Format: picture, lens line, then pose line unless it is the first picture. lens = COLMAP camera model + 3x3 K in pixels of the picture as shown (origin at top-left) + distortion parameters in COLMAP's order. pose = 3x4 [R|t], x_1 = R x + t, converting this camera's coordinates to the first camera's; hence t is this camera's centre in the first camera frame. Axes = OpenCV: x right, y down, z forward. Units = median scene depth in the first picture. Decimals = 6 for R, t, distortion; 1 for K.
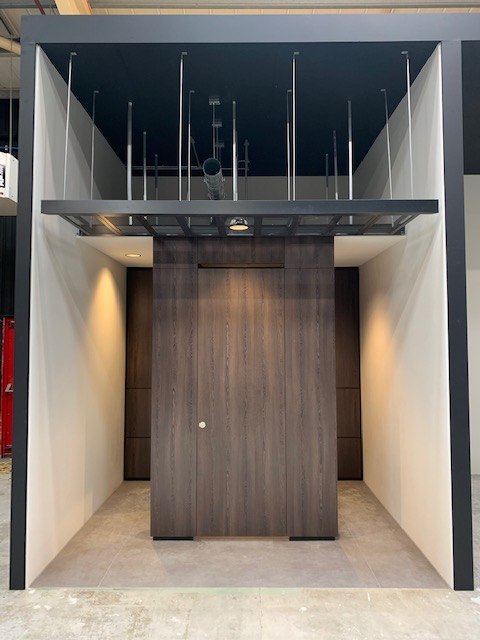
lens RADIAL K [[492.7, 0, 243.3], [0, 492.7, 314.1], [0, 0, 1]] dist [0.047317, -0.044323]
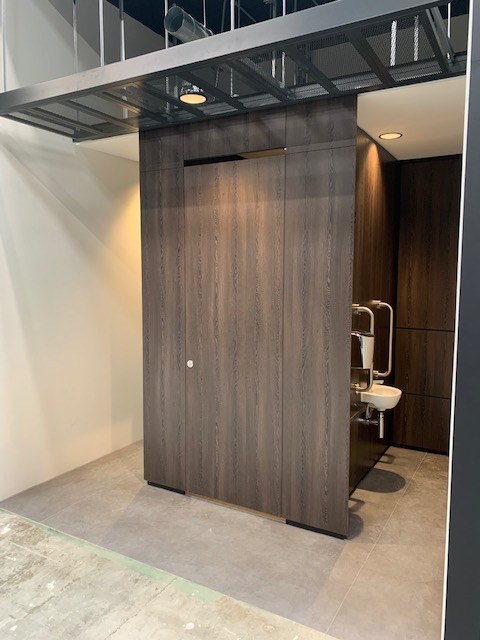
lens RADIAL K [[492.7, 0, 242.7], [0, 492.7, 315.9], [0, 0, 1]] dist [0.047317, -0.044323]
pose [[0.870169, 0.050692, -0.490138, 0.389925], [0.020469, 0.990117, 0.138743, 0.034010], [0.492327, -0.130763, 0.860532, 0.353313]]
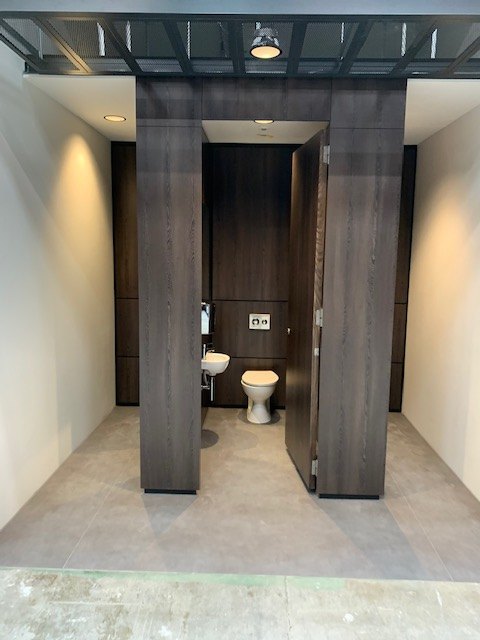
lens RADIAL K [[492.7, 0, 243.4], [0, 492.7, 315.9], [0, 0, 1]] dist [0.047317, -0.044323]
pose [[0.999611, 0.020399, -0.019025, -0.017265], [-0.016561, 0.982845, 0.183689, 0.037423], [0.022446, -0.183302, 0.982800, 0.289758]]
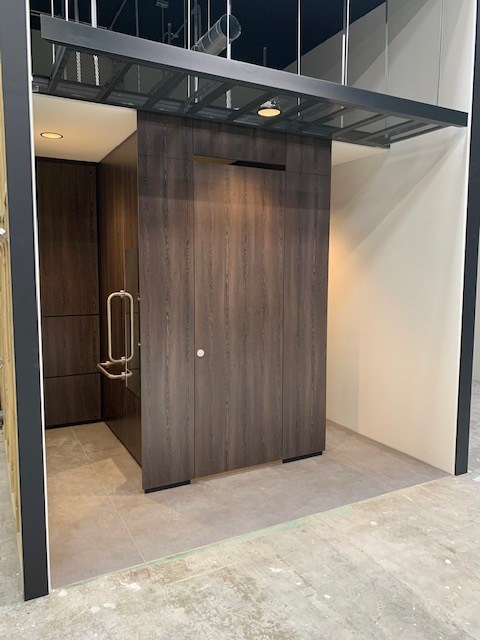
lens RADIAL K [[492.7, 0, 246.3], [0, 492.7, 315.4], [0, 0, 1]] dist [0.047317, -0.044323]
pose [[0.876335, -0.041790, 0.479886, -0.417561], [-0.031177, 0.989220, 0.143079, 0.037281], [-0.480692, -0.140346, 0.865585, 0.243323]]
